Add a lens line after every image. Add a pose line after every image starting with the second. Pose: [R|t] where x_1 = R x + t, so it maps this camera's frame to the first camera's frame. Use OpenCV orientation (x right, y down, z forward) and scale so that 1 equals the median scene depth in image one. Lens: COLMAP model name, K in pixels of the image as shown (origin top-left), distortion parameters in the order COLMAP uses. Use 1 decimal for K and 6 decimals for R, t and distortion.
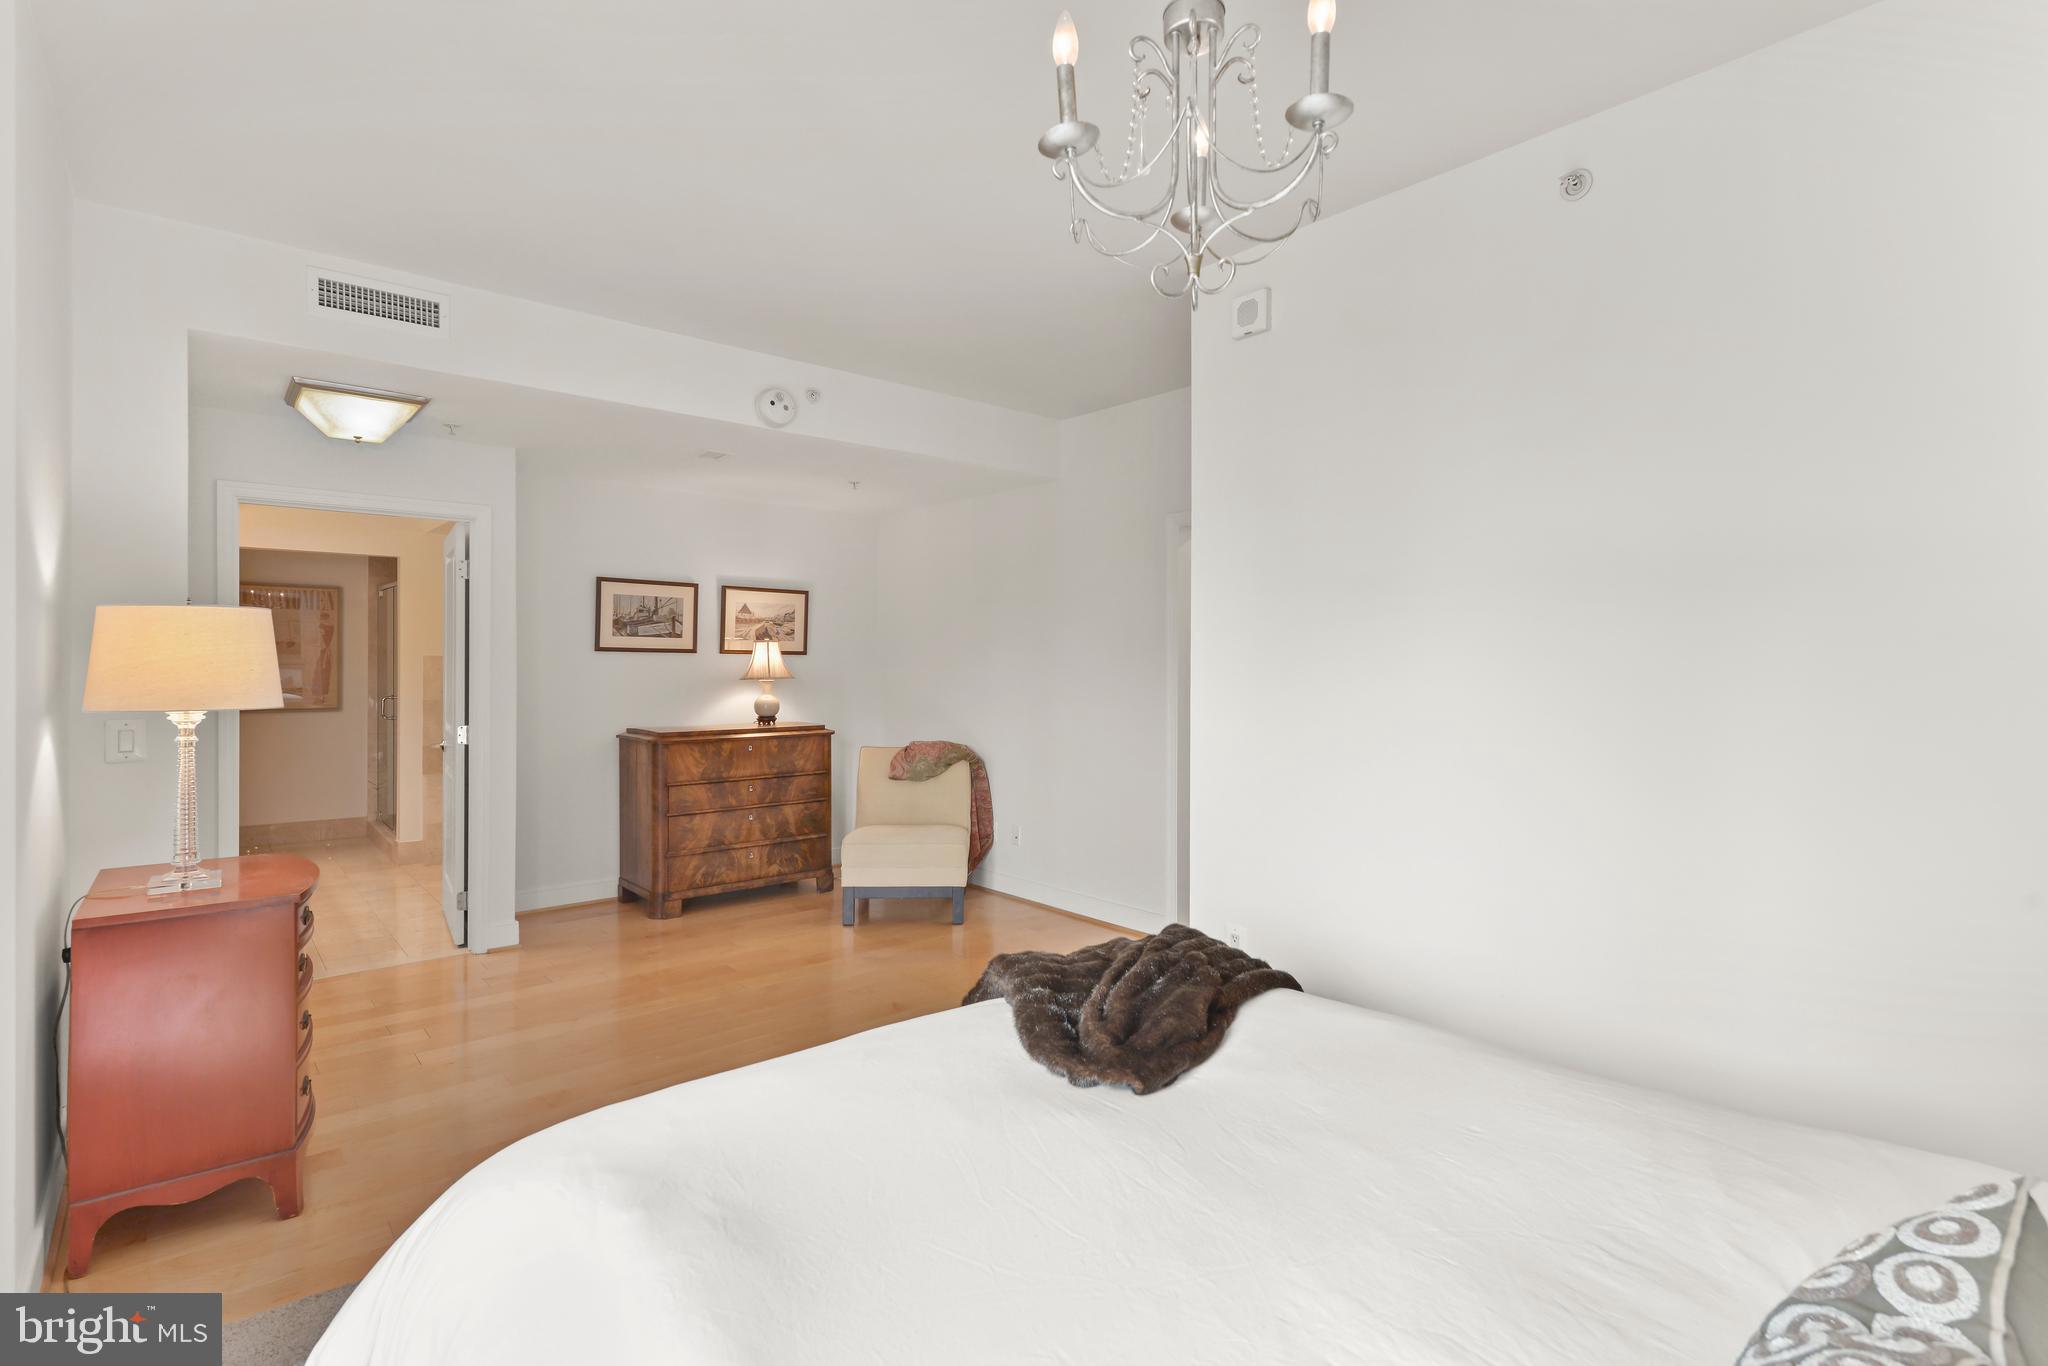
lens RADIAL K [[959.2, 0, 1024.6], [0, 959.2, 675.8], [0, 0, 1]] dist [-0.002373, -0.000510]
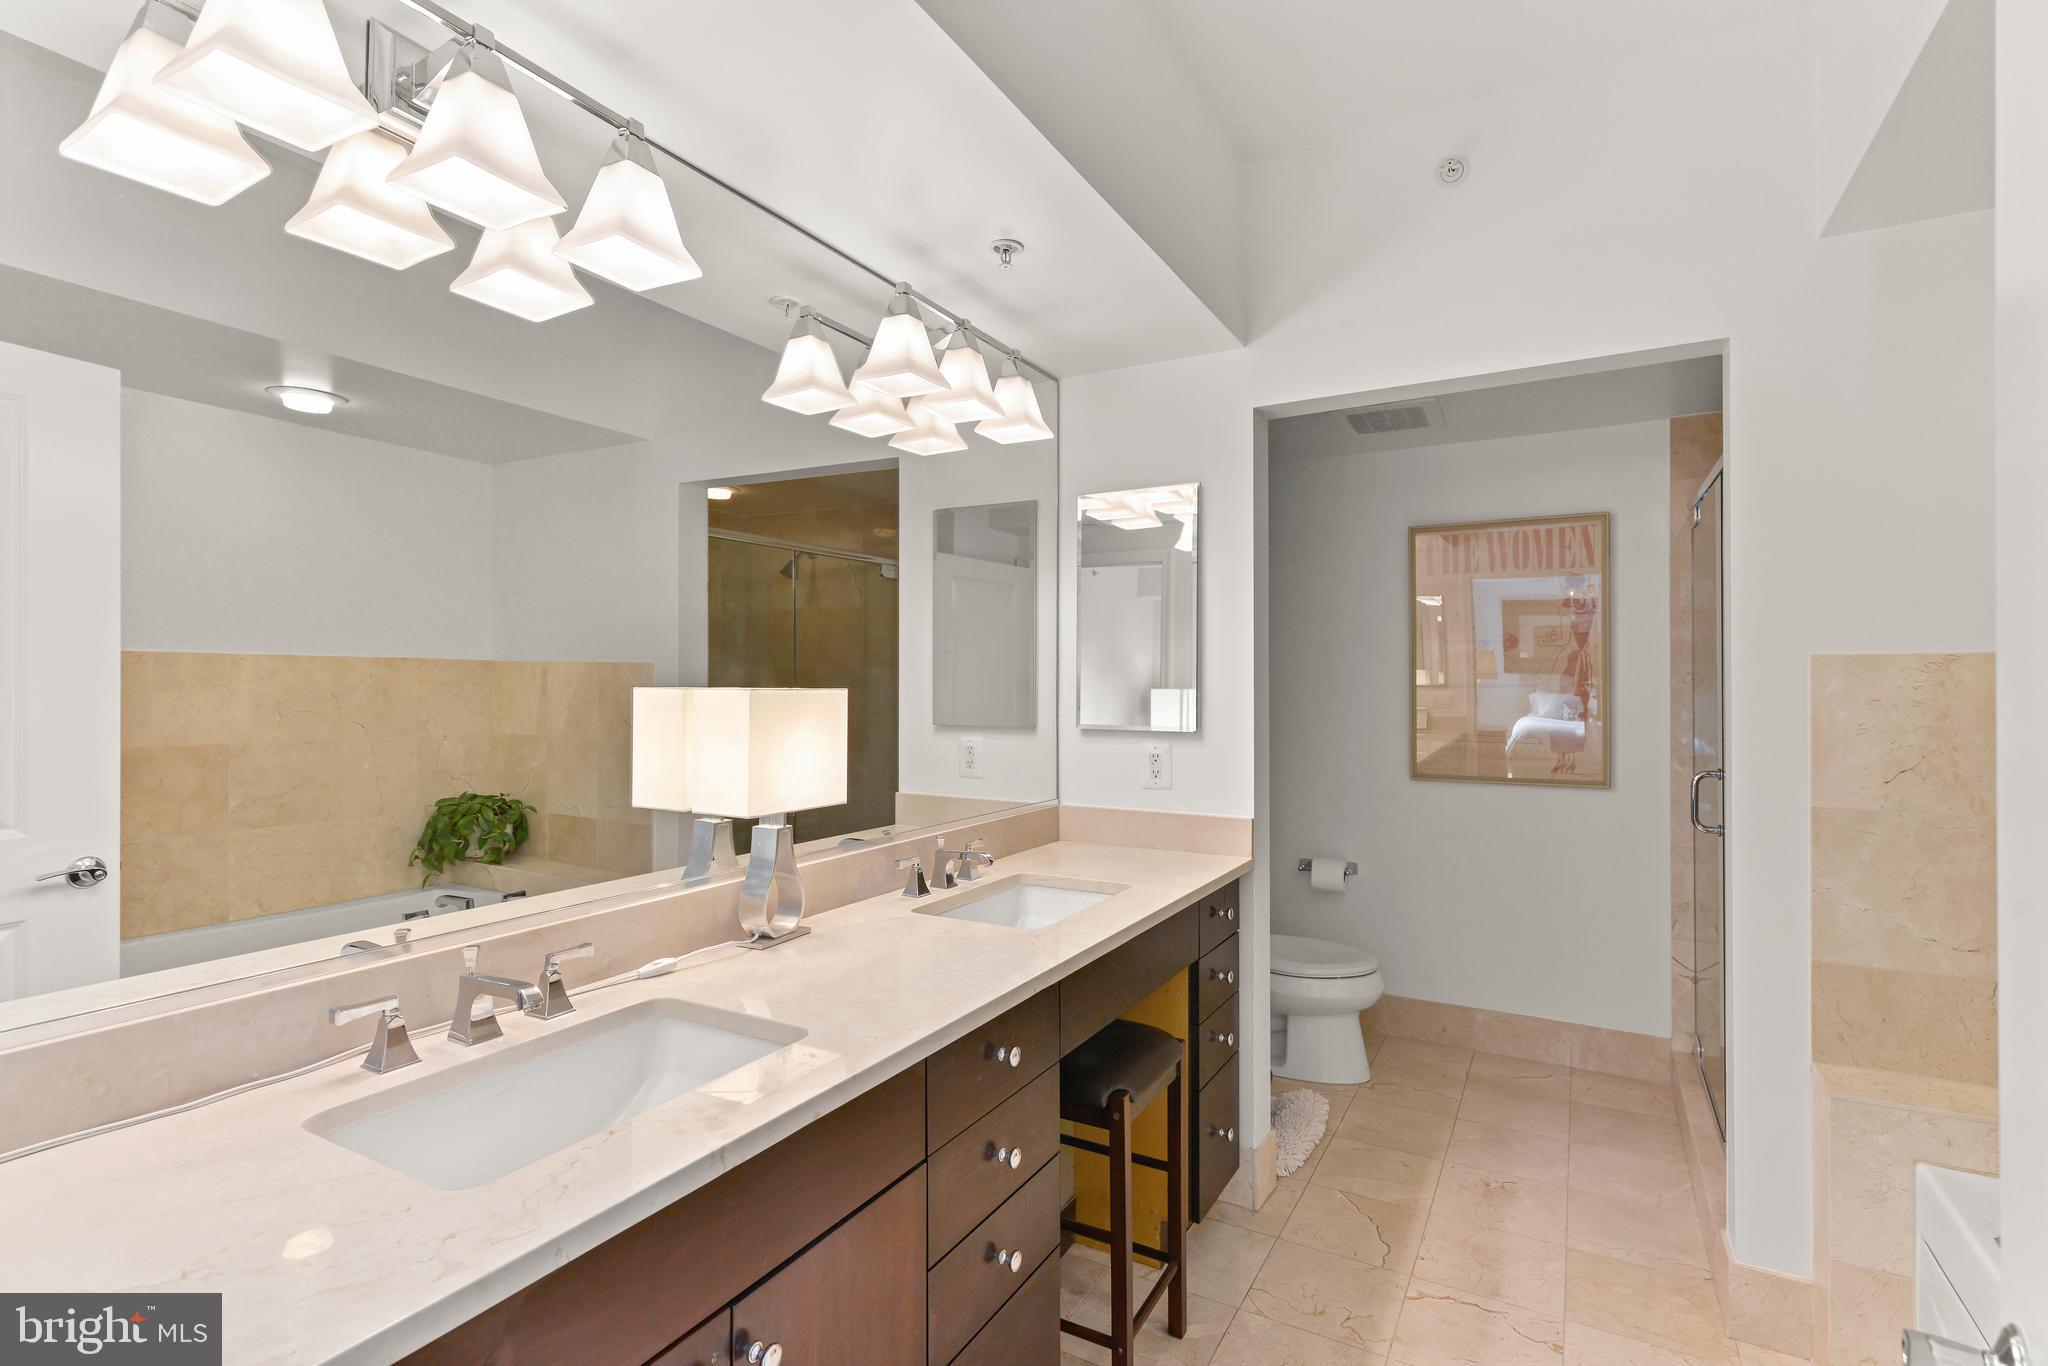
lens RADIAL K [[959.2, 0, 1029.9], [0, 959.2, 675.0], [0, 0, 1]] dist [-0.002373, -0.000510]
pose [[0.324104, -0.008511, -0.945983, -0.379404], [-0.006245, 0.999919, -0.011135, -0.010257], [0.946001, 0.009516, 0.324024, 0.600321]]
